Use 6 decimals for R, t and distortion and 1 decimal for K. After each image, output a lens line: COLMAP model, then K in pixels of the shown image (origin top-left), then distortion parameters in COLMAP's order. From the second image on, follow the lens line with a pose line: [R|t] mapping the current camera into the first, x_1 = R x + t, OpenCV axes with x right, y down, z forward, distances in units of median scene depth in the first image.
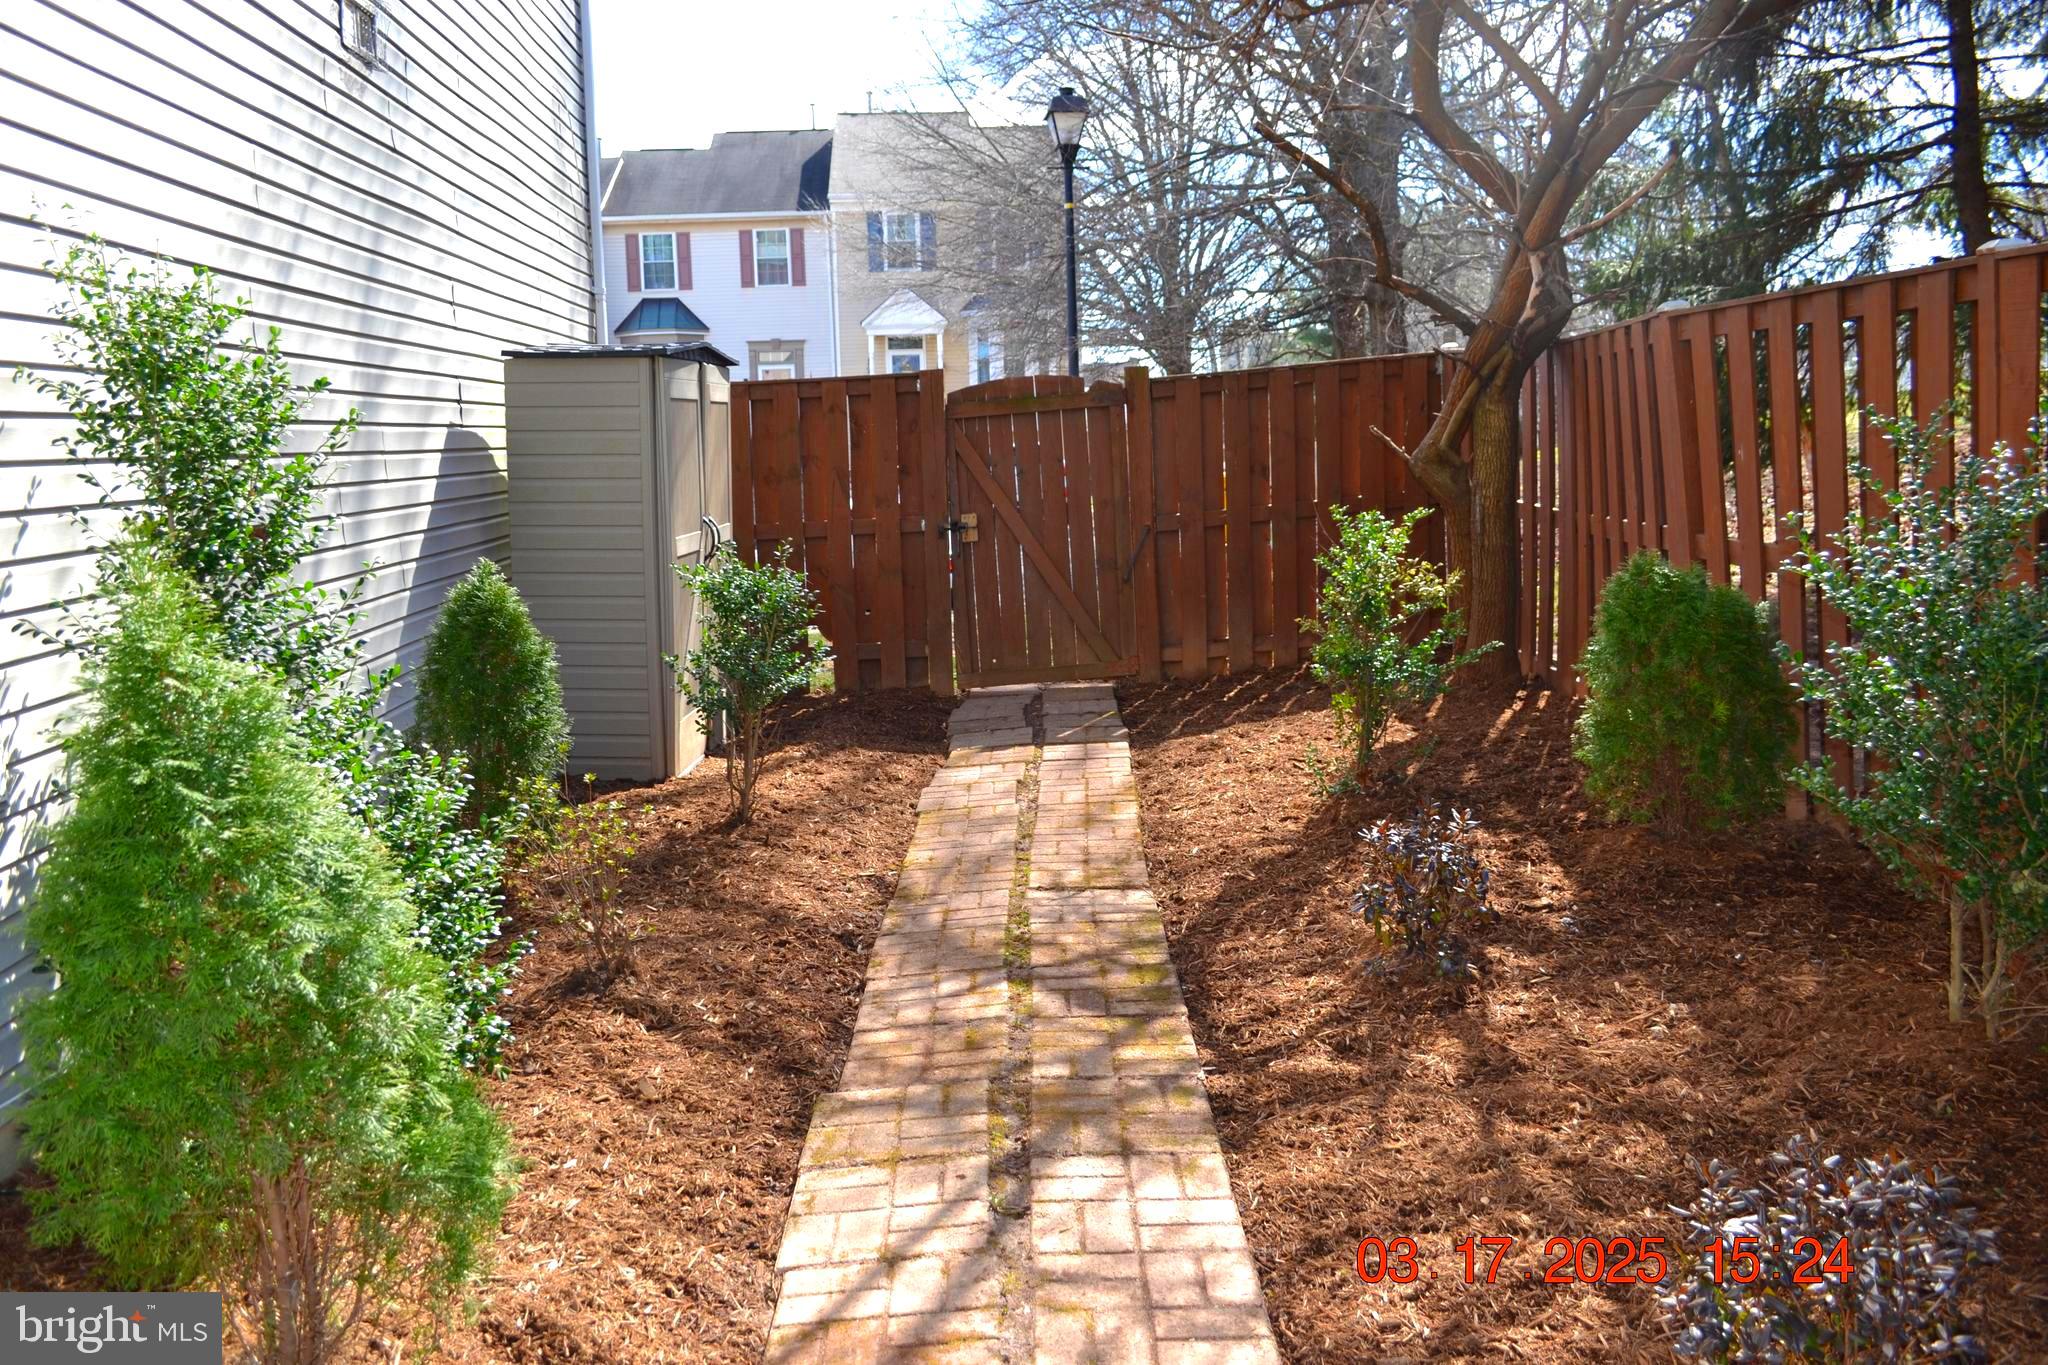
lens RADIAL K [[1660.8, 0, 1024.0], [0, 1660.8, 682.5], [0, 0, 1]] dist [-0.006077, -0.115313]
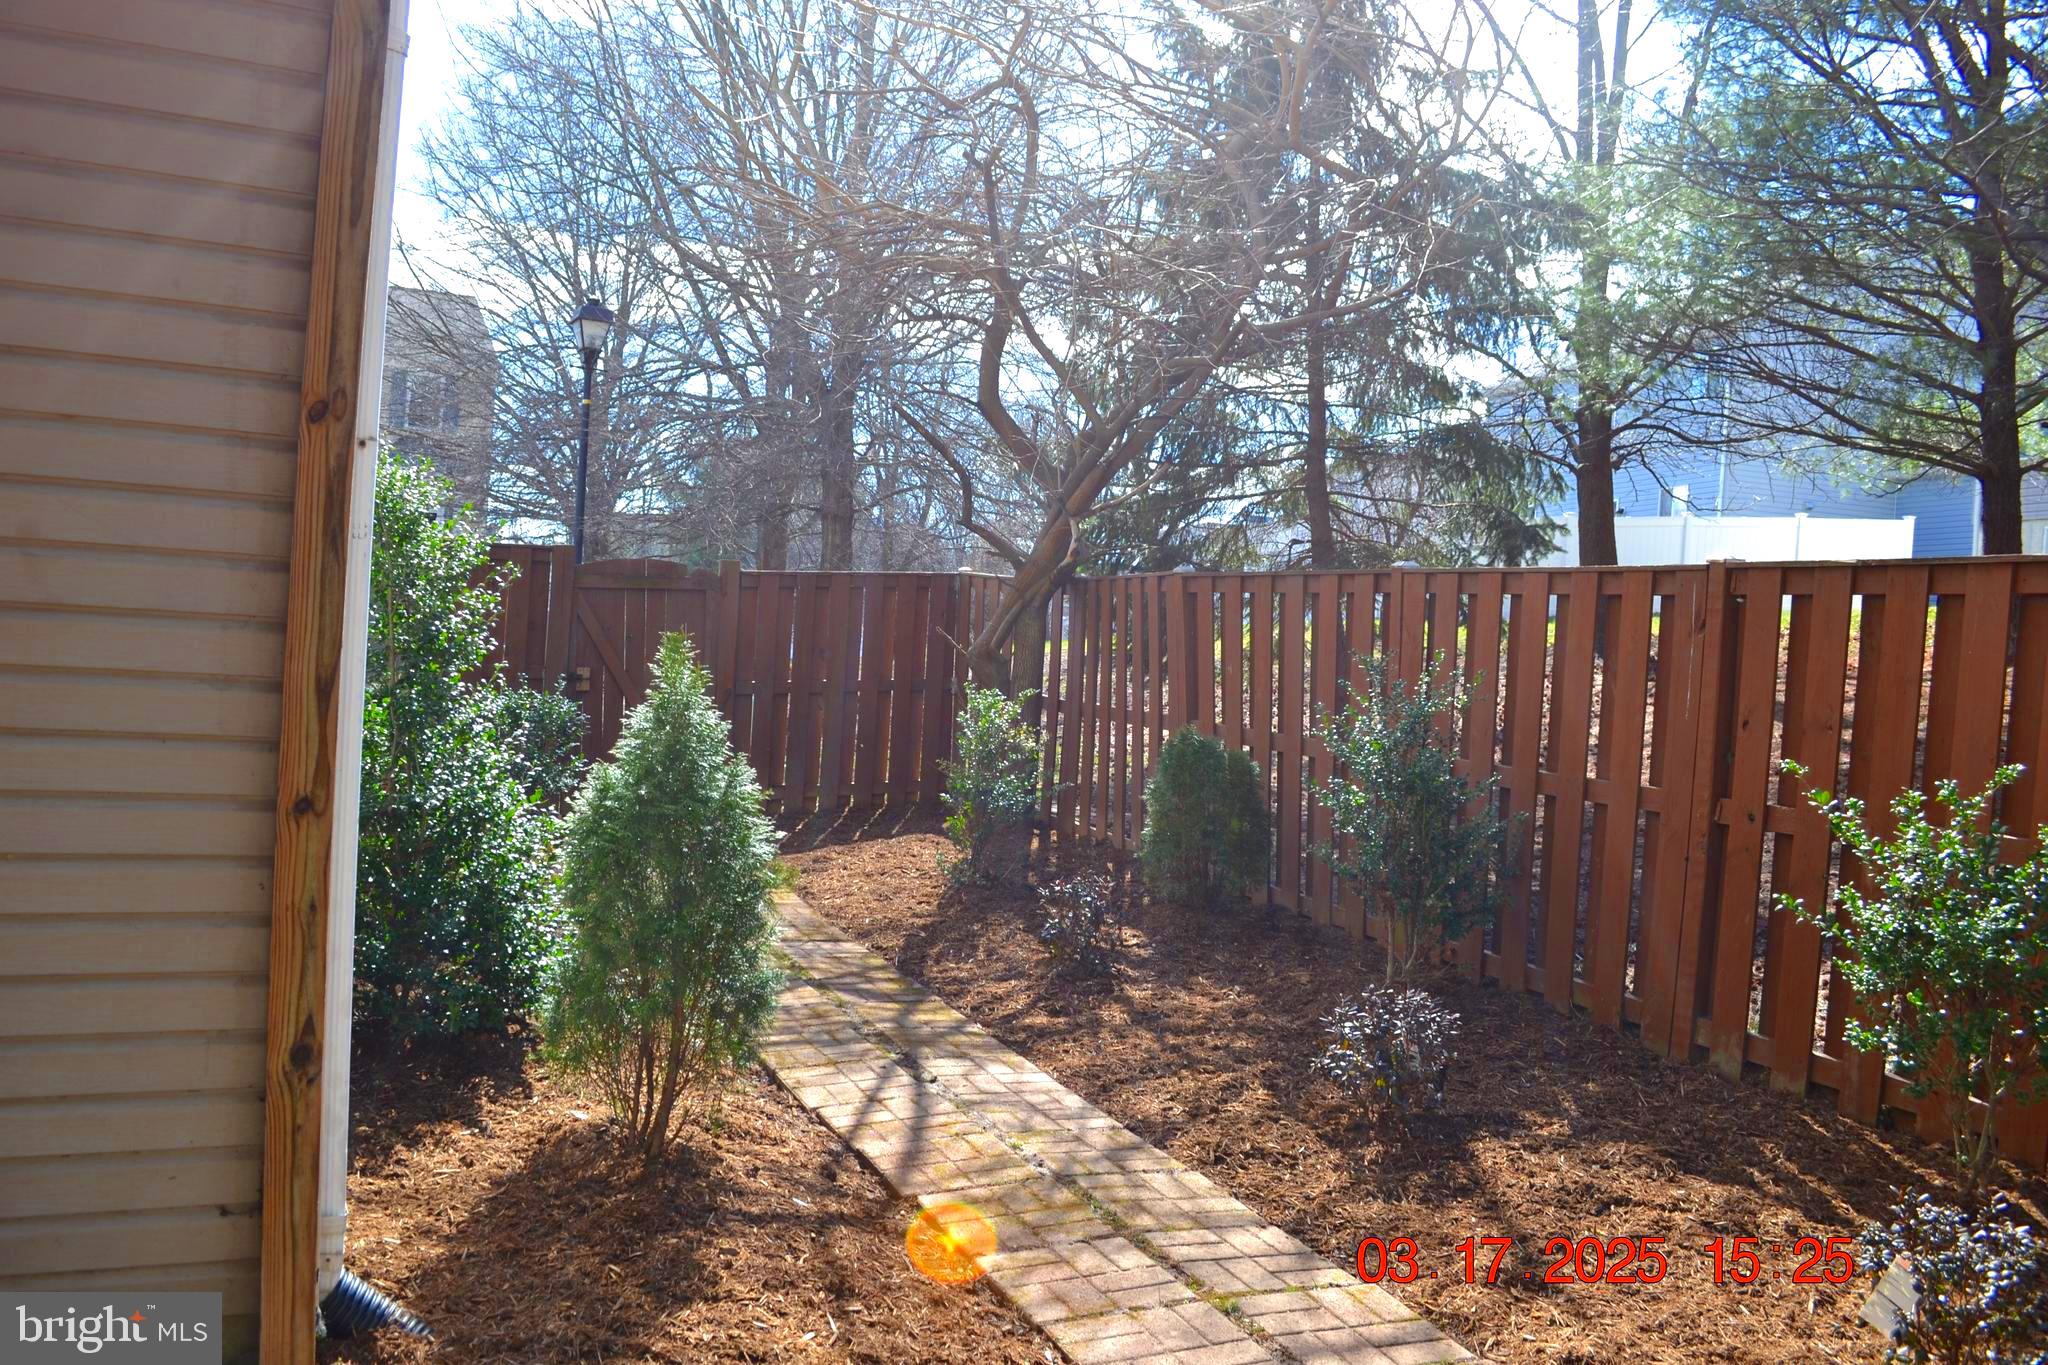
lens RADIAL K [[1660.8, 0, 1024.0], [0, 1660.8, 682.5], [0, 0, 1]] dist [-0.006077, -0.115313]
pose [[0.917969, 0.079105, 0.388685, -0.531378], [-0.035524, 0.992370, -0.118070, 0.100006], [-0.395059, 0.094576, 0.913774, -0.545322]]
